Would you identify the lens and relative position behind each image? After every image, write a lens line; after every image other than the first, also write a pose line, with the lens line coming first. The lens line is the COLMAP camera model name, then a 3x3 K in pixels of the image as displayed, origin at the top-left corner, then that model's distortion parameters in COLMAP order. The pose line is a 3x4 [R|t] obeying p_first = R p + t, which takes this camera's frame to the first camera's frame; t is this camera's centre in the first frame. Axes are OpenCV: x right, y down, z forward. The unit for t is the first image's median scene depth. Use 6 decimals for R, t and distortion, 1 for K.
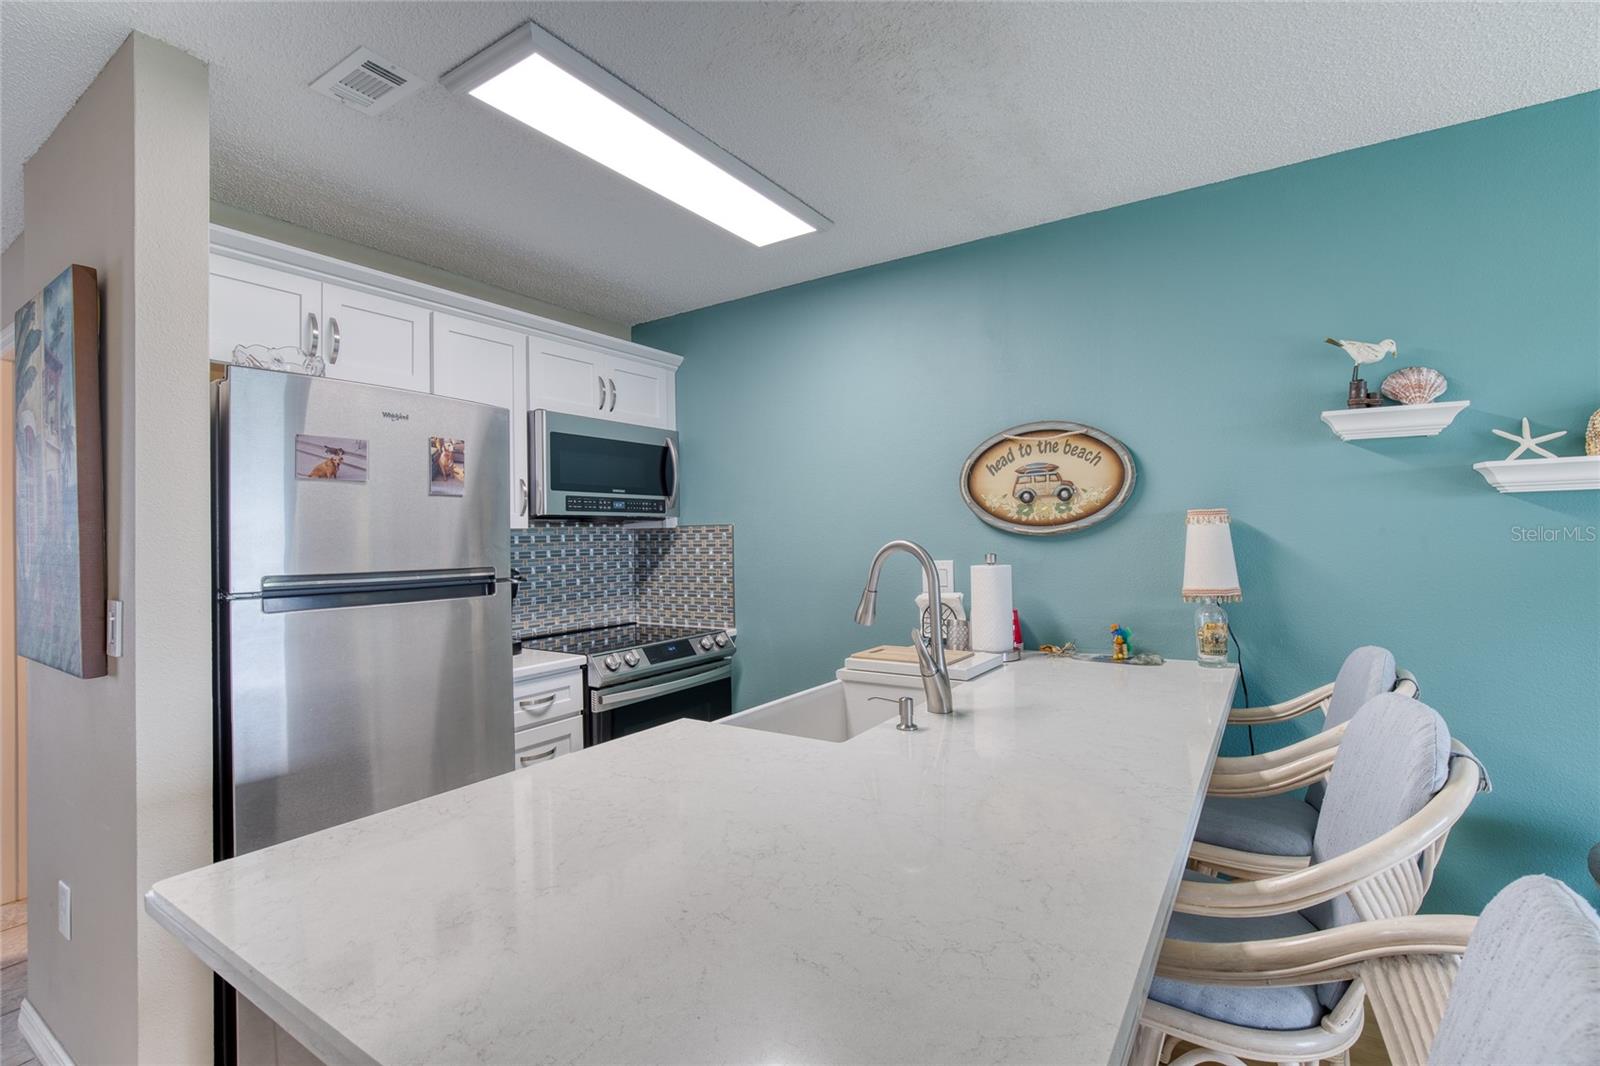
lens RADIAL K [[730.4, 0, 805.1], [0, 730.4, 528.2], [0, 0, 1]] dist [-0.011027, 0.002790]
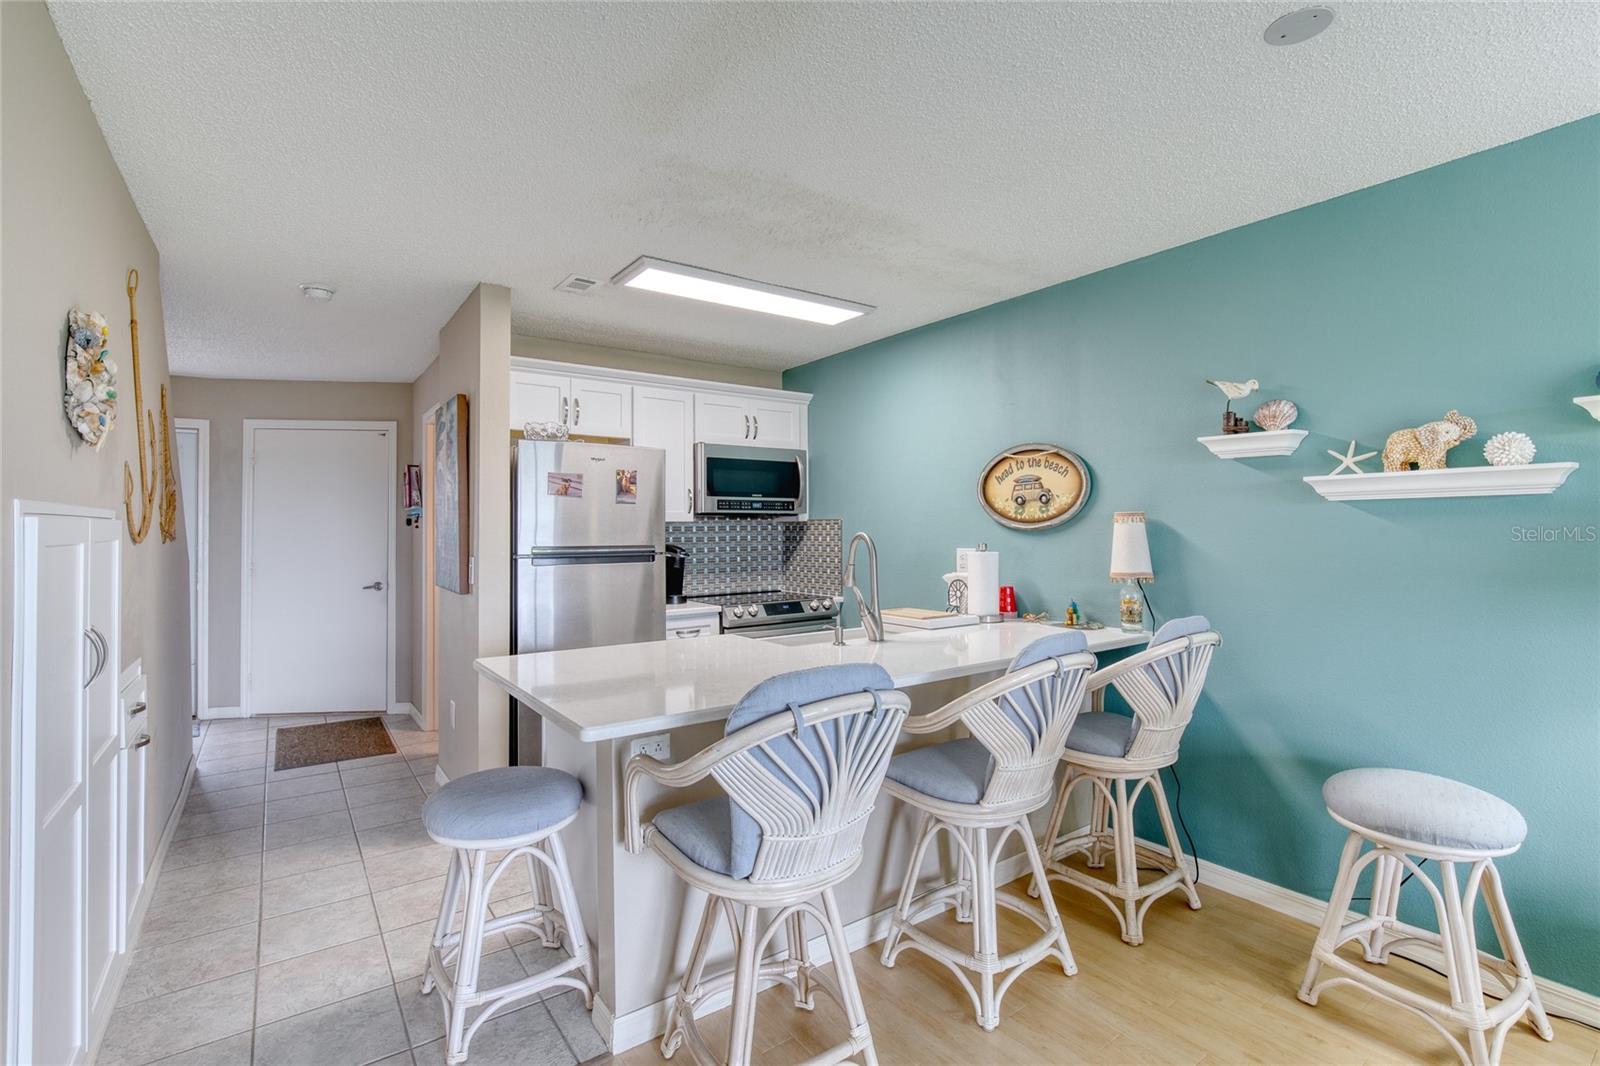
lens RADIAL K [[730.4, 0, 795.7], [0, 730.4, 517.8], [0, 0, 1]] dist [-0.011027, 0.002790]
pose [[0.932957, 0.005890, -0.359939, 0.421514], [-0.005886, 0.999982, 0.001106, -0.011864], [0.359939, 0.001086, 0.932975, -0.389102]]
